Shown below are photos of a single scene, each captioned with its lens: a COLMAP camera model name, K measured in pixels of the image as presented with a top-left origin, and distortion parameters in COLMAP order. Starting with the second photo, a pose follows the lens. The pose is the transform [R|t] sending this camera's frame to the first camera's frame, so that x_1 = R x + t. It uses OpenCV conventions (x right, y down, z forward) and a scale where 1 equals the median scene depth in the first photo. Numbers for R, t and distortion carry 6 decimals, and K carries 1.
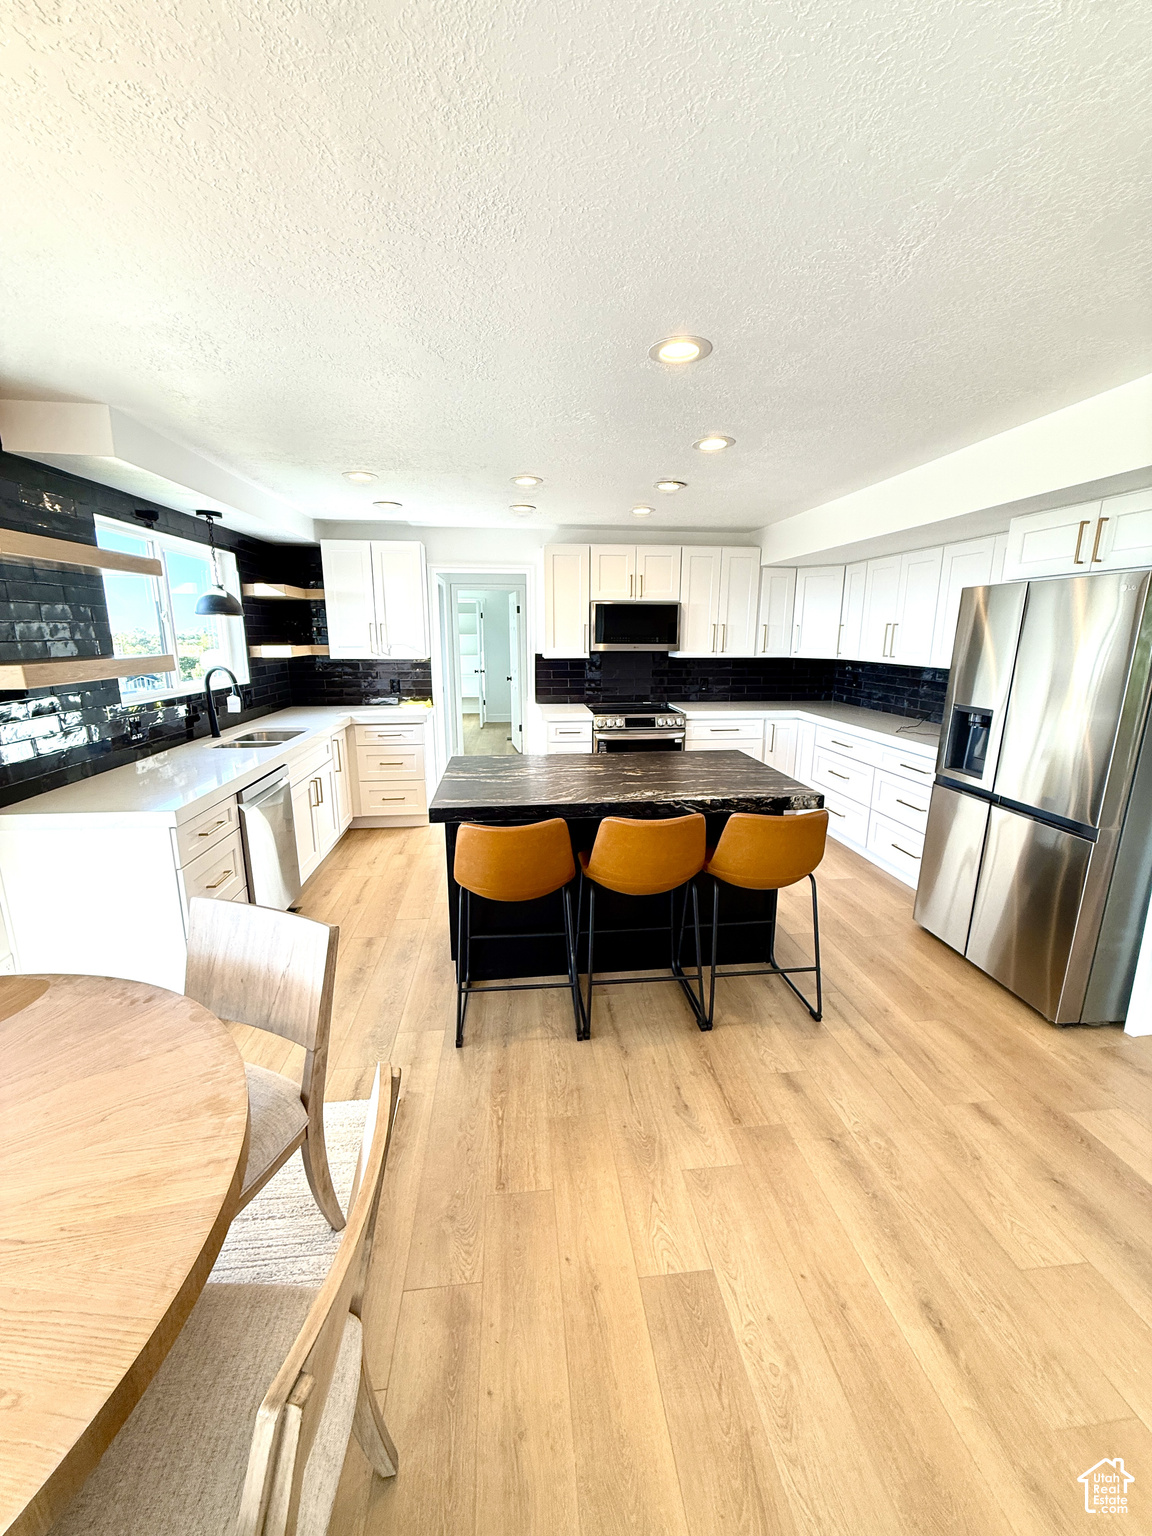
lens RADIAL K [[608.9, 0, 577.3], [0, 608.9, 769.4], [0, 0, 1]] dist [0.002113, -0.000471]
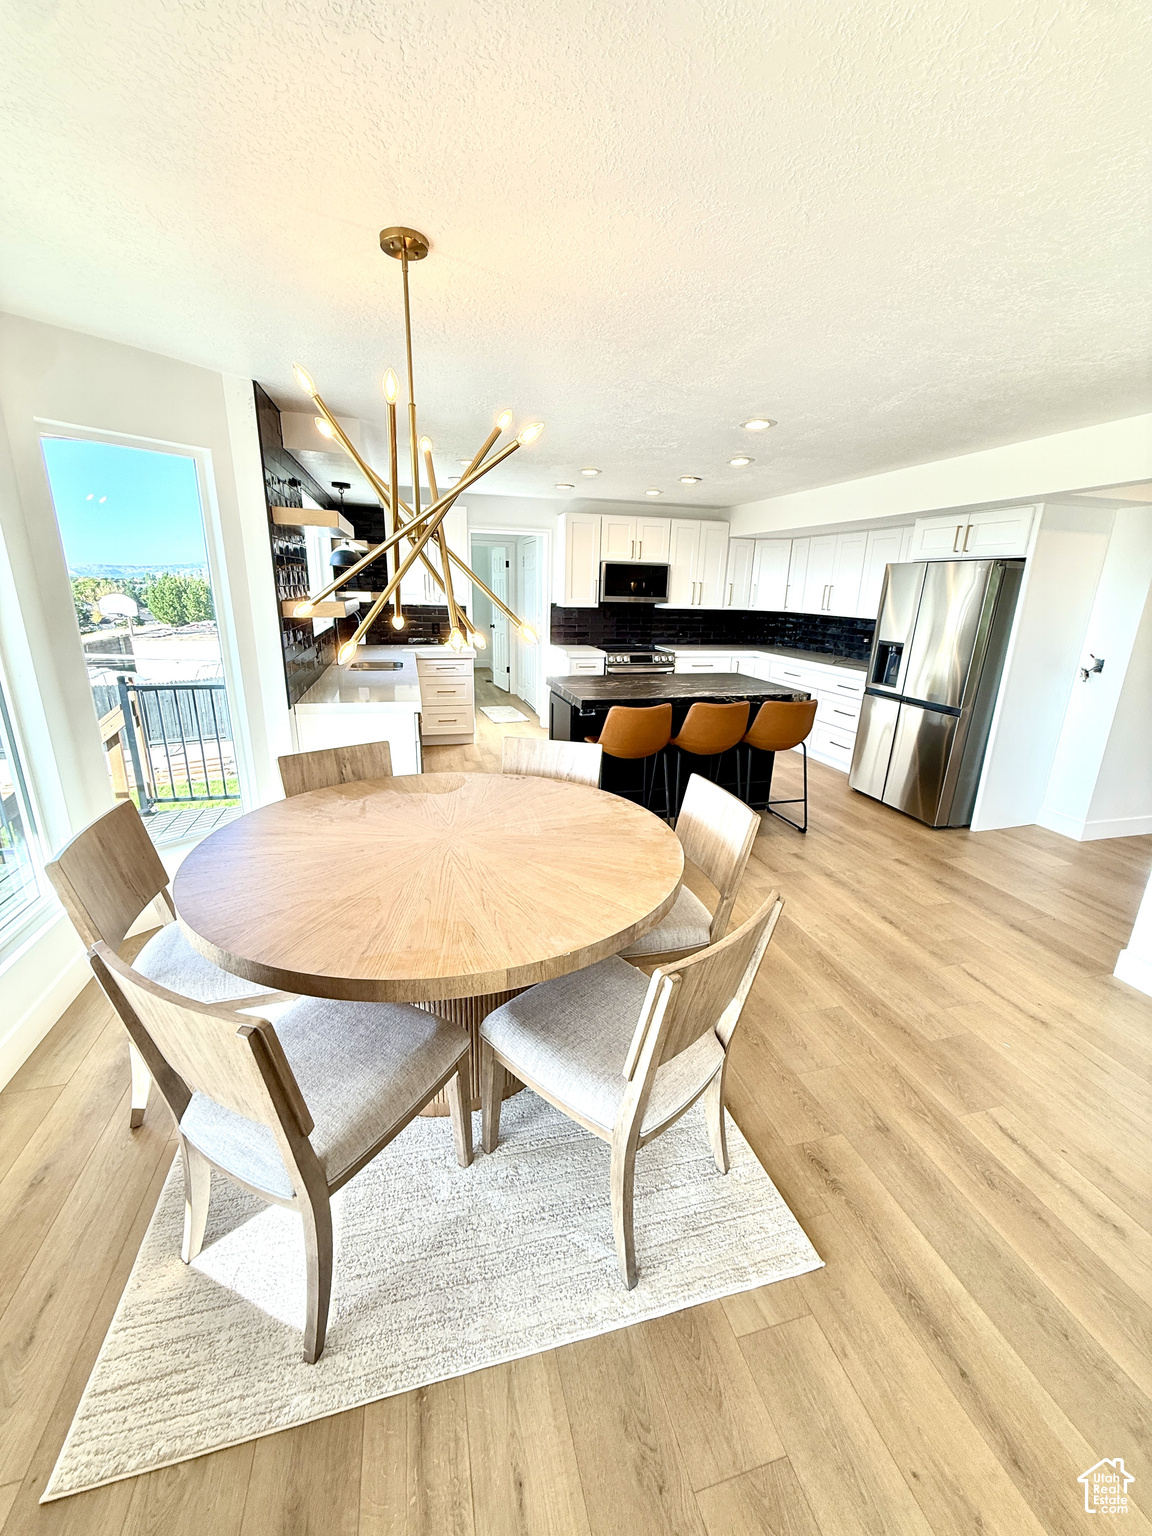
lens RADIAL K [[608.9, 0, 573.9], [0, 608.9, 768.6], [0, 0, 1]] dist [0.002113, -0.000471]
pose [[0.988191, -0.021744, 0.151680, -0.387688], [0.010918, 0.997356, 0.071846, 0.097456], [-0.152841, -0.069341, 0.985815, -0.427690]]
